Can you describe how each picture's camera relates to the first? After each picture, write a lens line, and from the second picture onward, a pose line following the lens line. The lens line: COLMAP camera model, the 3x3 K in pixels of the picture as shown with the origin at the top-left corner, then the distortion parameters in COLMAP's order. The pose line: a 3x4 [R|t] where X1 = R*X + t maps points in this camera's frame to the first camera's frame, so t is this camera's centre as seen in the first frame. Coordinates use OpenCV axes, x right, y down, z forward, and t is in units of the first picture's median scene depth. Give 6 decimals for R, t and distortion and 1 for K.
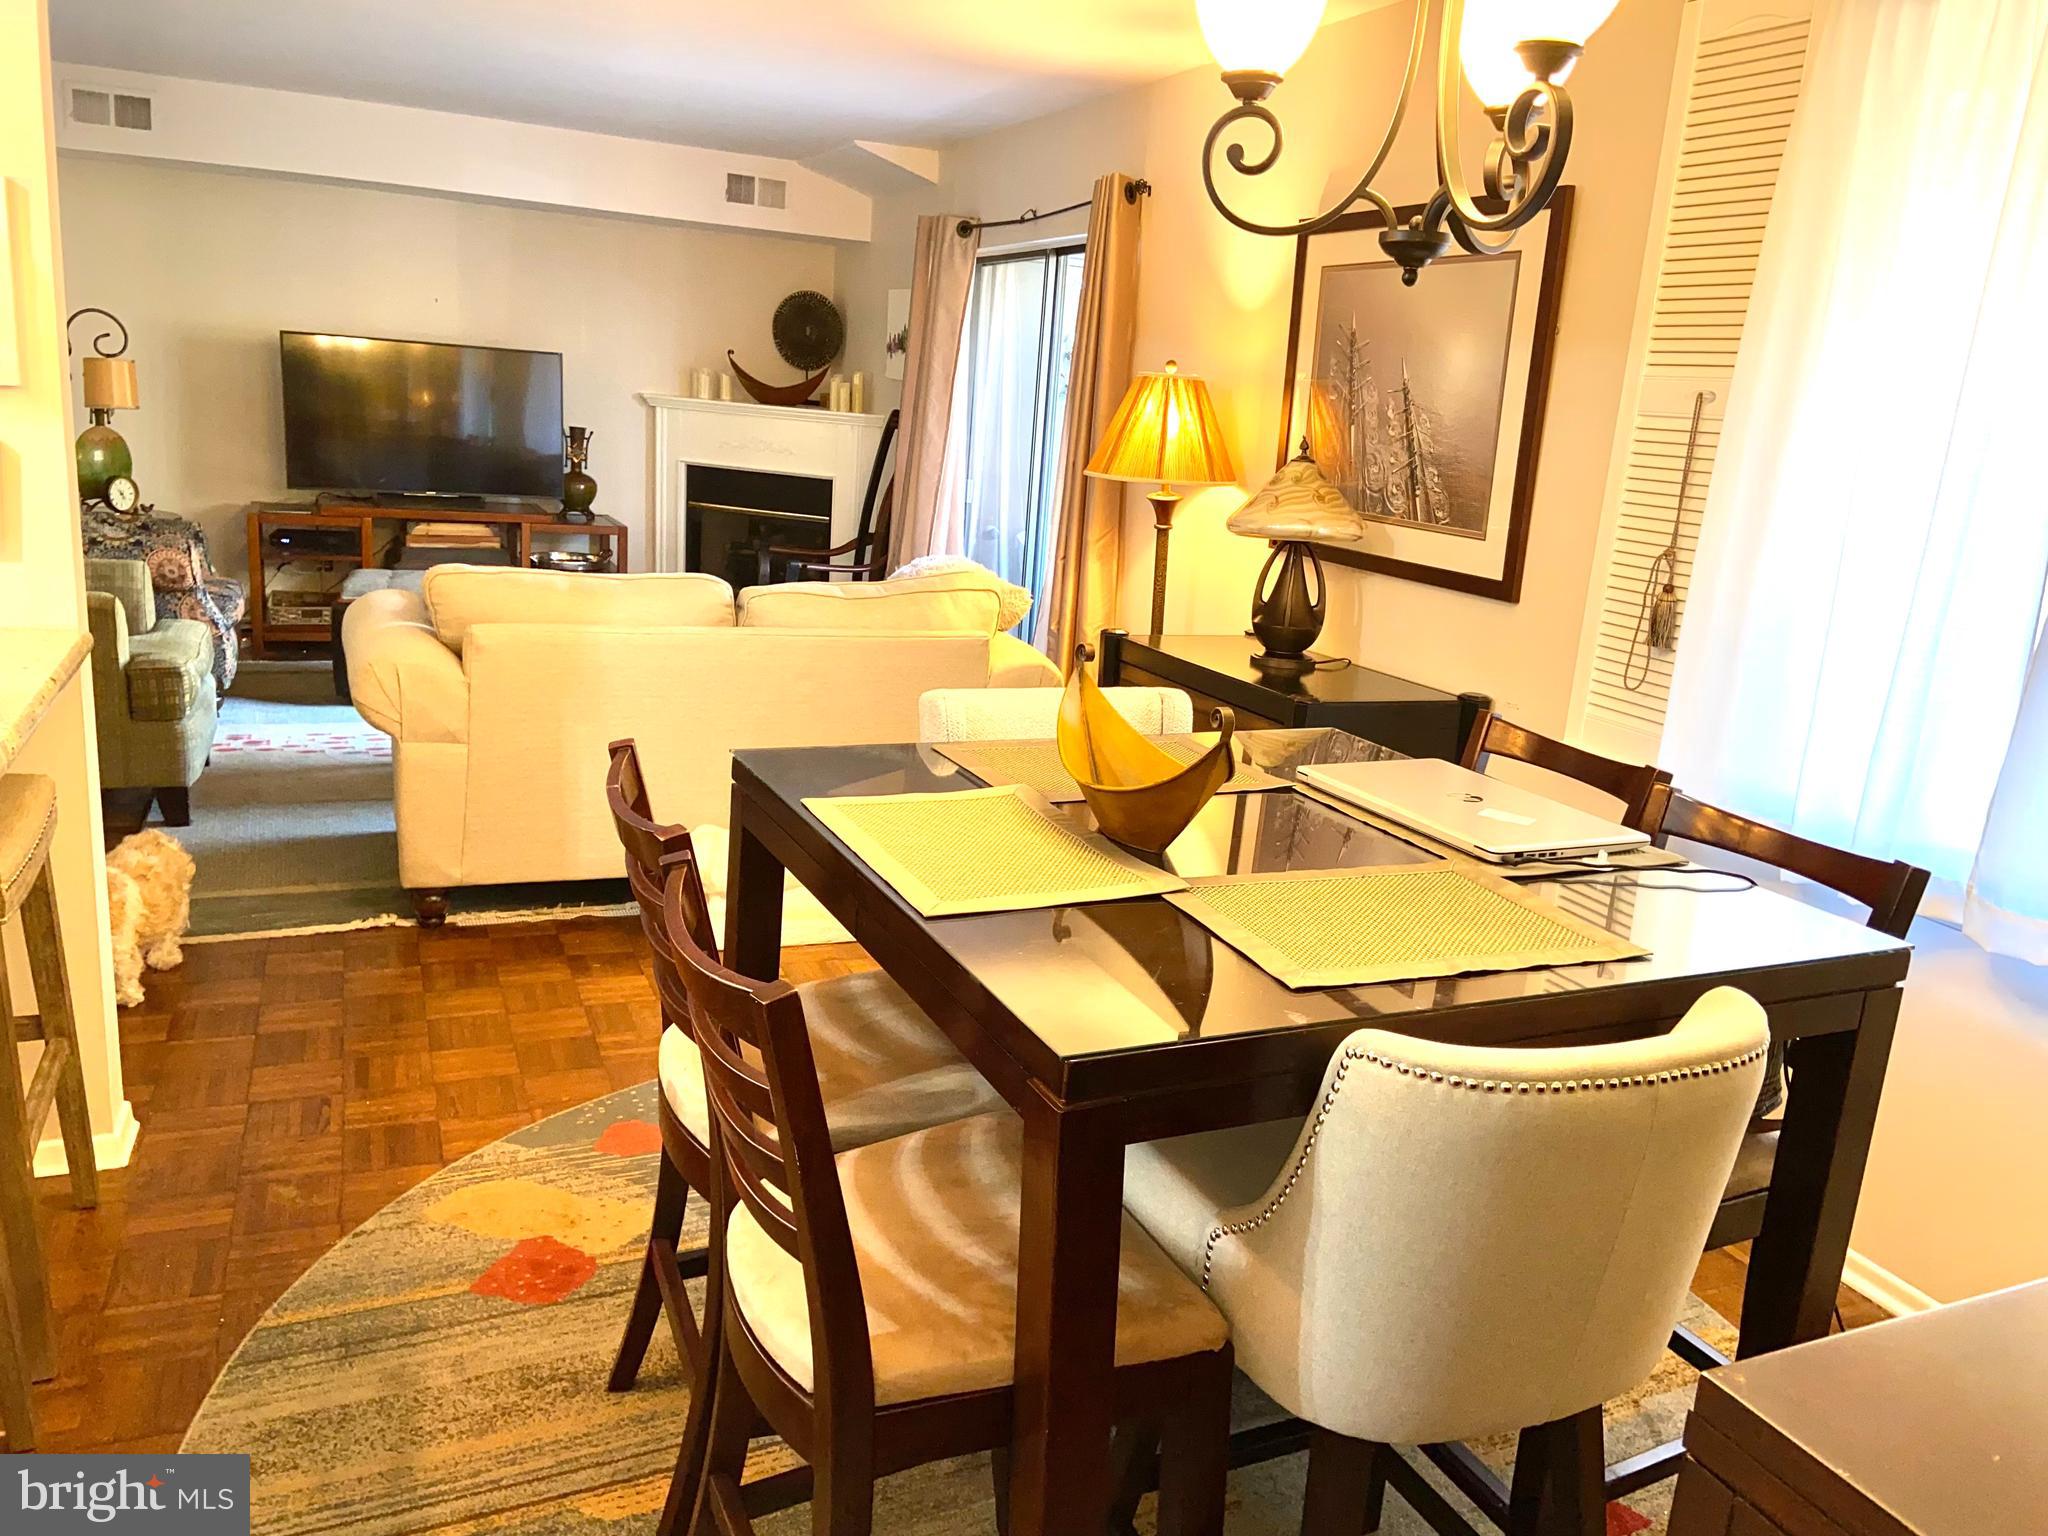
lens RADIAL K [[1497.5, 0, 1028.1], [0, 1497.5, 737.6], [0, 0, 1]] dist [0.121782, -0.149712]
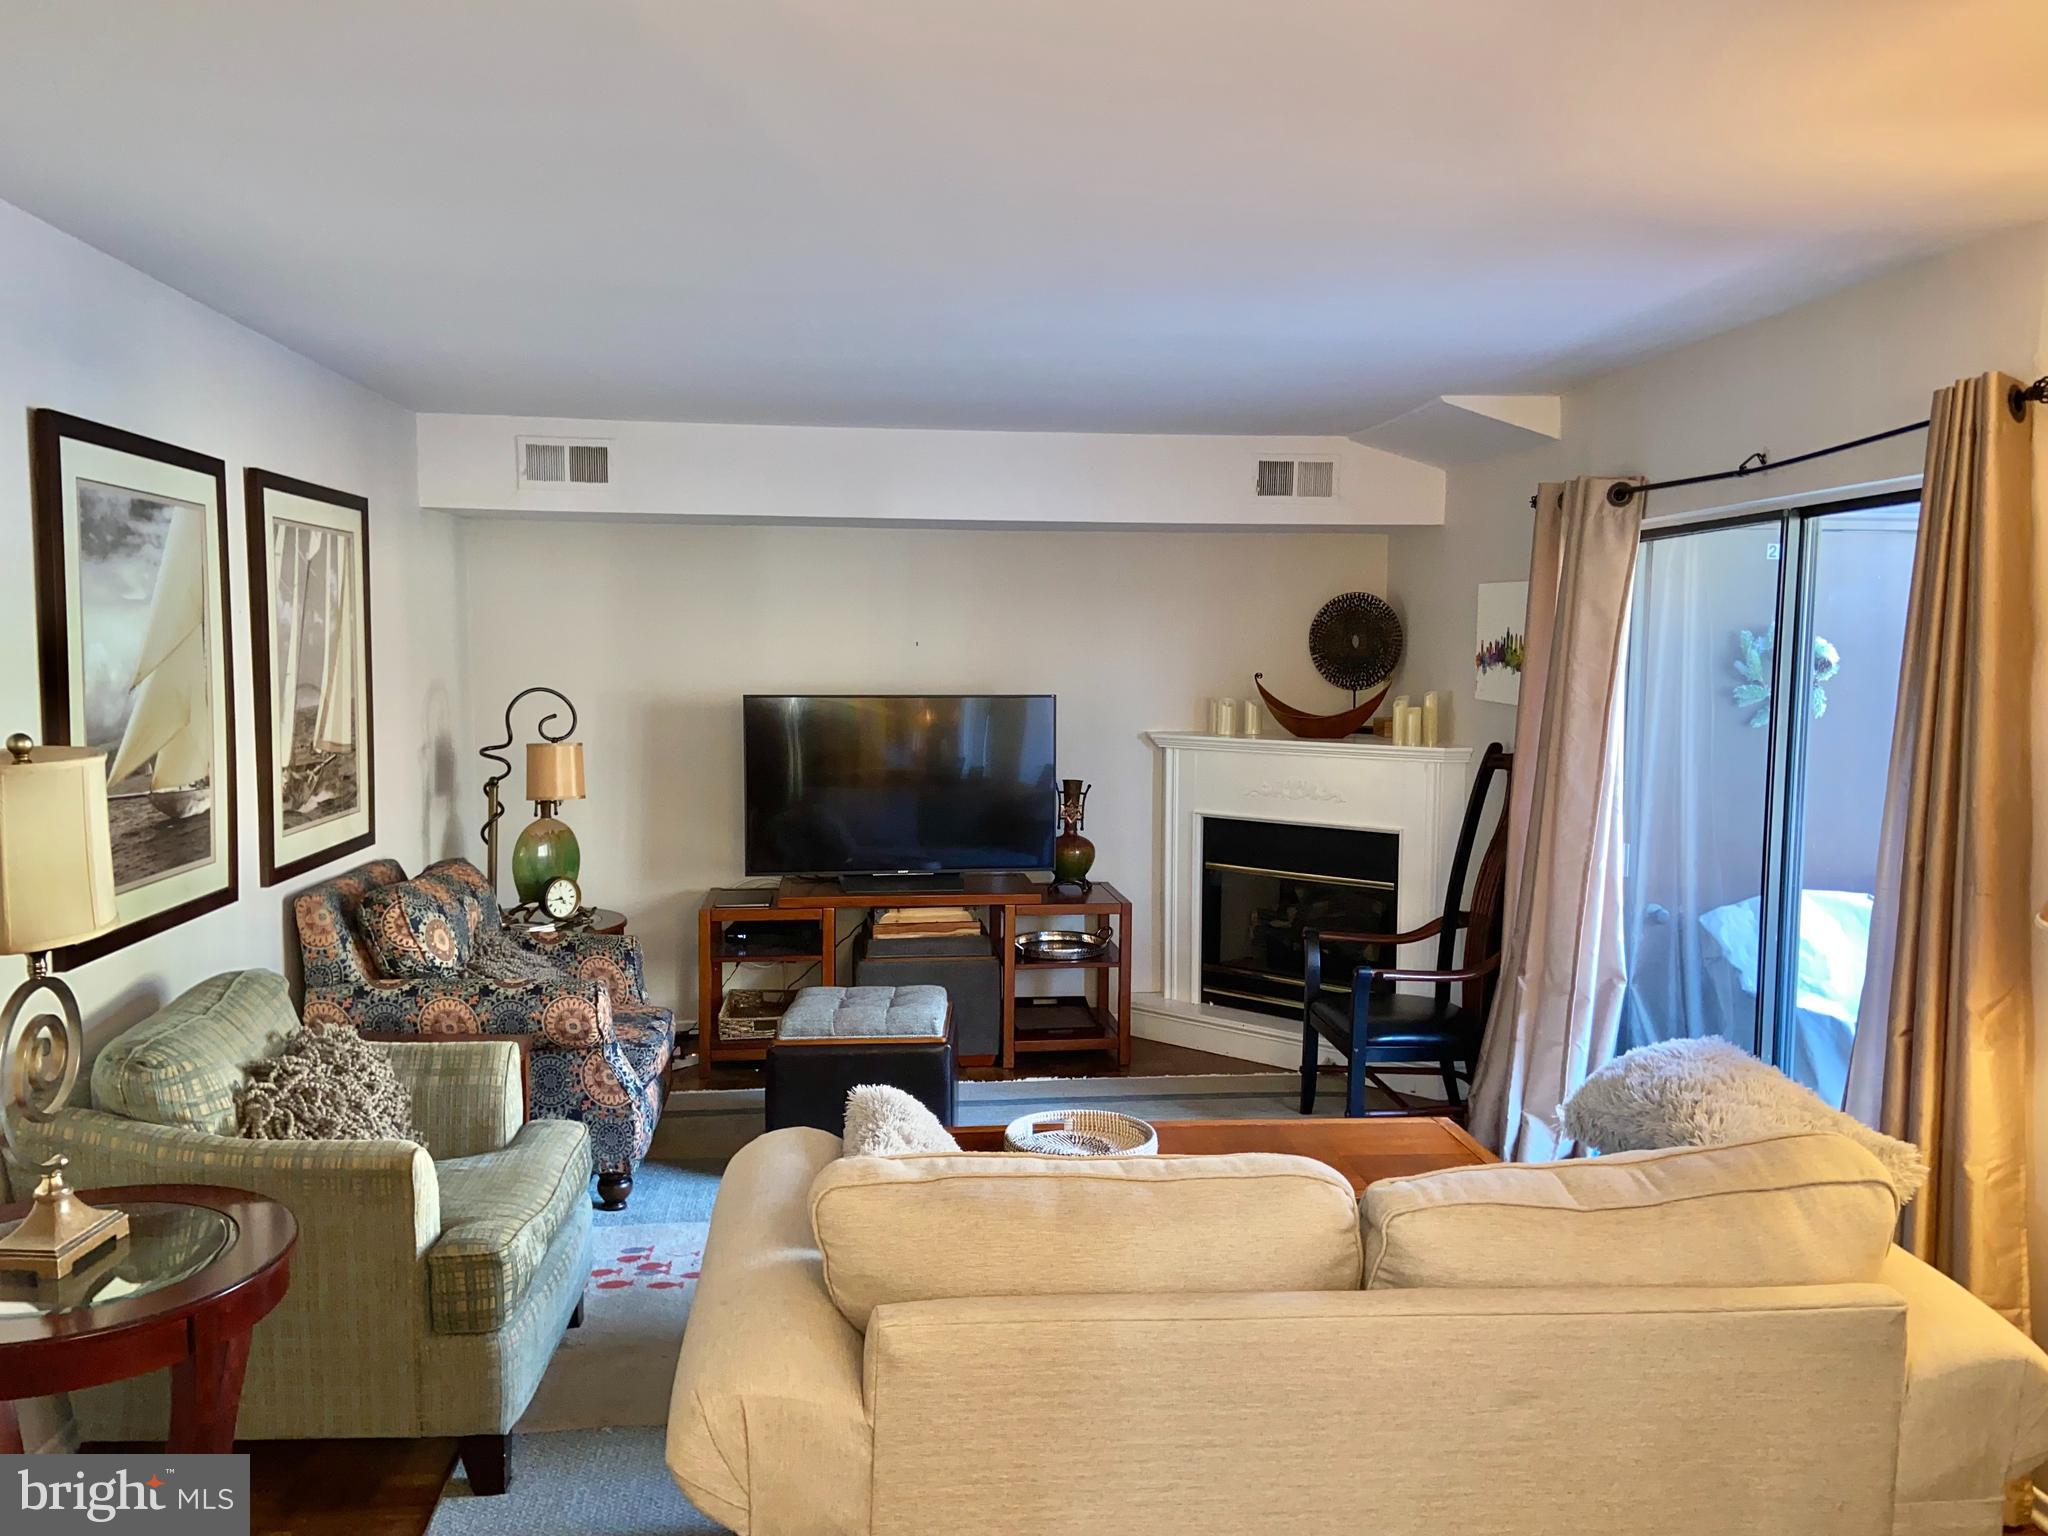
lens RADIAL K [[1497.5, 0, 1028.1], [0, 1497.5, 737.6], [0, 0, 1]] dist [0.121782, -0.149712]
pose [[0.950489, -0.046571, -0.307248, -0.078045], [-0.008886, 0.984229, -0.176674, -0.091326], [0.310630, 0.170657, 0.935086, 0.258392]]
